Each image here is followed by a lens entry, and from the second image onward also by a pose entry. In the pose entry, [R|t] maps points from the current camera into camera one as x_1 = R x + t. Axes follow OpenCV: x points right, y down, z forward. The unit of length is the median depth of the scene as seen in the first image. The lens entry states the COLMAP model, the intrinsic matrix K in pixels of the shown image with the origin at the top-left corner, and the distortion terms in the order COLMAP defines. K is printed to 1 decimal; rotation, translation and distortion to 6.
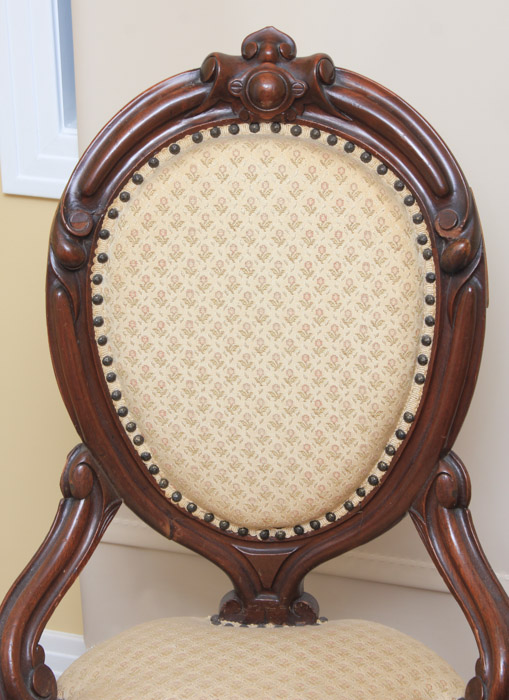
lens RADIAL K [[1824.8, 0, 249.4], [0, 1824.8, 312.2], [0, 0, 1]] dist [0.078978, 0.000000]
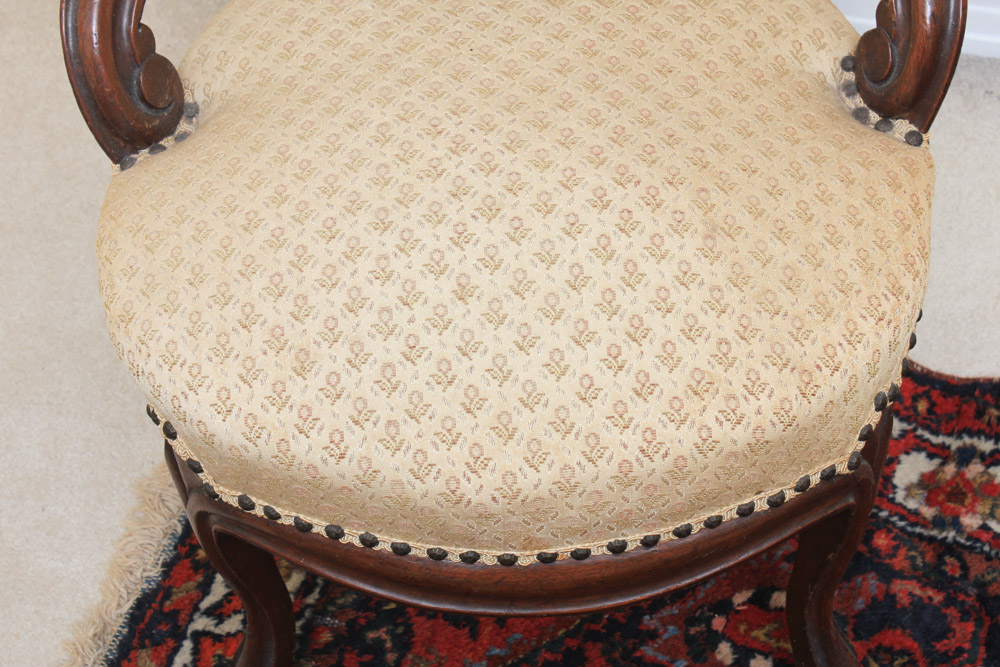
lens RADIAL K [[2174.0, 0, 504.6], [0, 2174.0, 369.6], [0, 0, 1]] dist [0.035925, 0.000000]
pose [[0.995771, -0.083768, 0.037712, -0.034096], [0.054159, 0.866895, 0.495539, -0.064147], [-0.074203, -0.491401, 0.867766, 0.324369]]
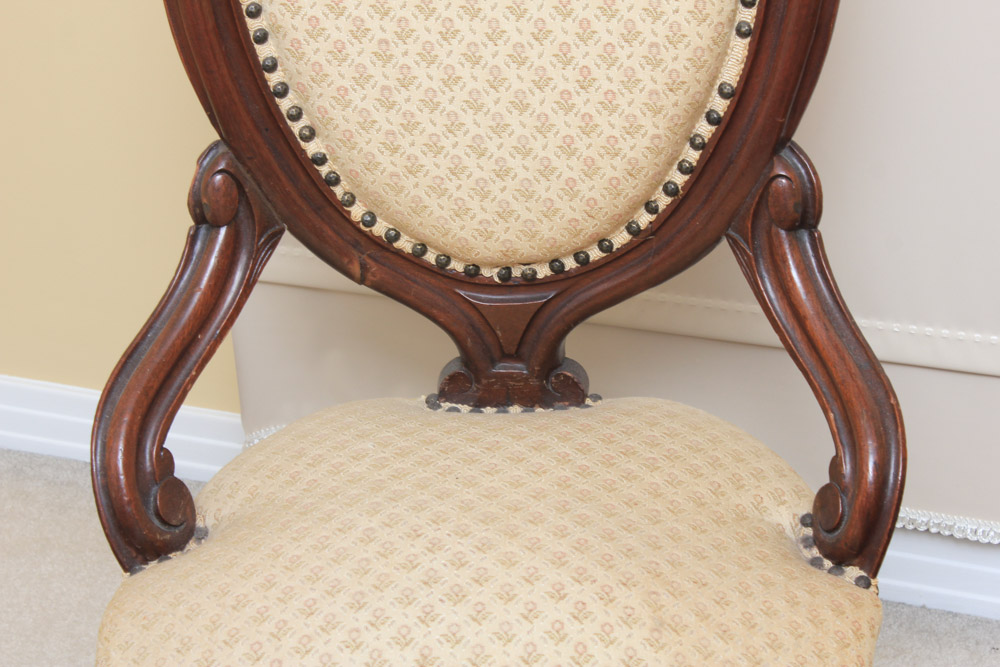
lens RADIAL K [[2417.1, 0, 502.3], [0, 2417.1, 337.1], [0, 0, 1]] dist [0.067997, 0.000000]
pose [[0.999752, -0.019947, 0.009870, -0.001638], [0.018104, 0.986856, 0.160584, 0.005062], [-0.012944, -0.160366, 0.986973, 0.147878]]
